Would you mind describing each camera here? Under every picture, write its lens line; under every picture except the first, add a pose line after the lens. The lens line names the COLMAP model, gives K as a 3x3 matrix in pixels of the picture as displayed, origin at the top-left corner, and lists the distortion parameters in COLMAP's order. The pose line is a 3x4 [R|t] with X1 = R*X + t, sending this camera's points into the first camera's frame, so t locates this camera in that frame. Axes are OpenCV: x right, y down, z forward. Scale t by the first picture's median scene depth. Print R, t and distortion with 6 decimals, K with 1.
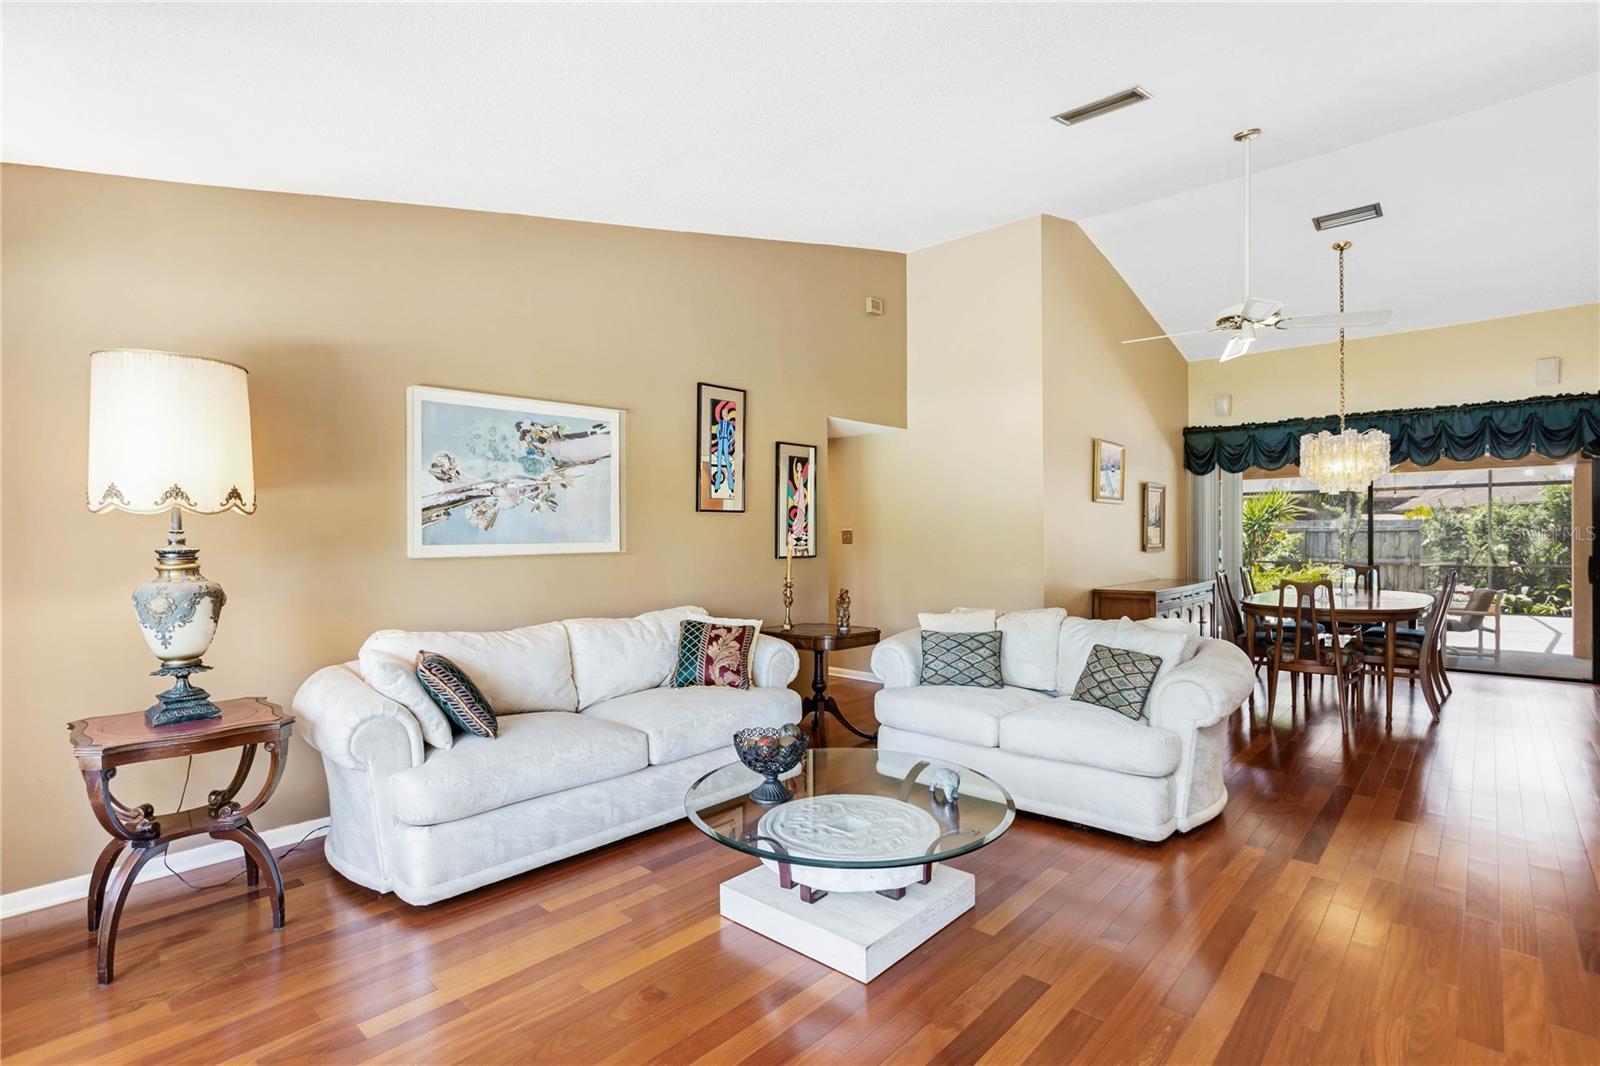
lens RADIAL K [[769.0, 0, 794.6], [0, 769.0, 534.0], [0, 0, 1]] dist [-0.014321, 0.001699]
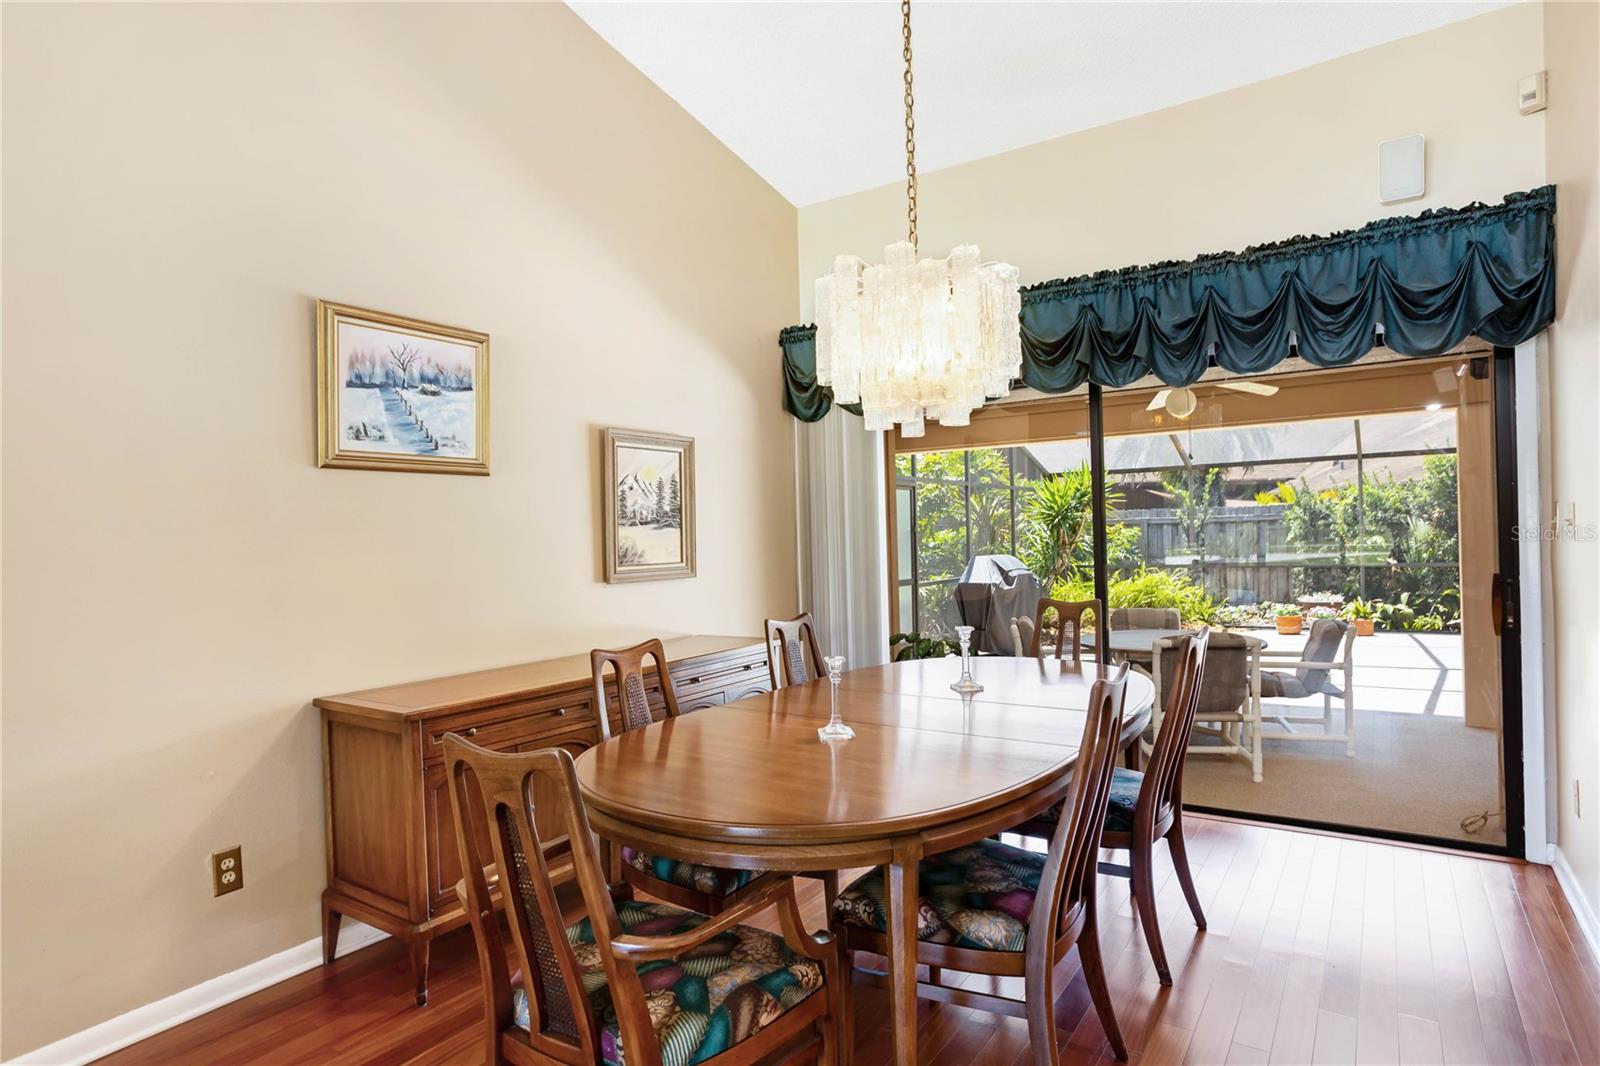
lens RADIAL K [[869.4, 0, 803.4], [0, 869.4, 534.7], [0, 0, 1]] dist [-0.027763, 0.000630]
pose [[0.989441, -0.022142, 0.143236, 0.271680], [0.022149, 0.999753, 0.001544, -0.001856], [-0.143235, 0.001645, 0.989687, 0.265404]]
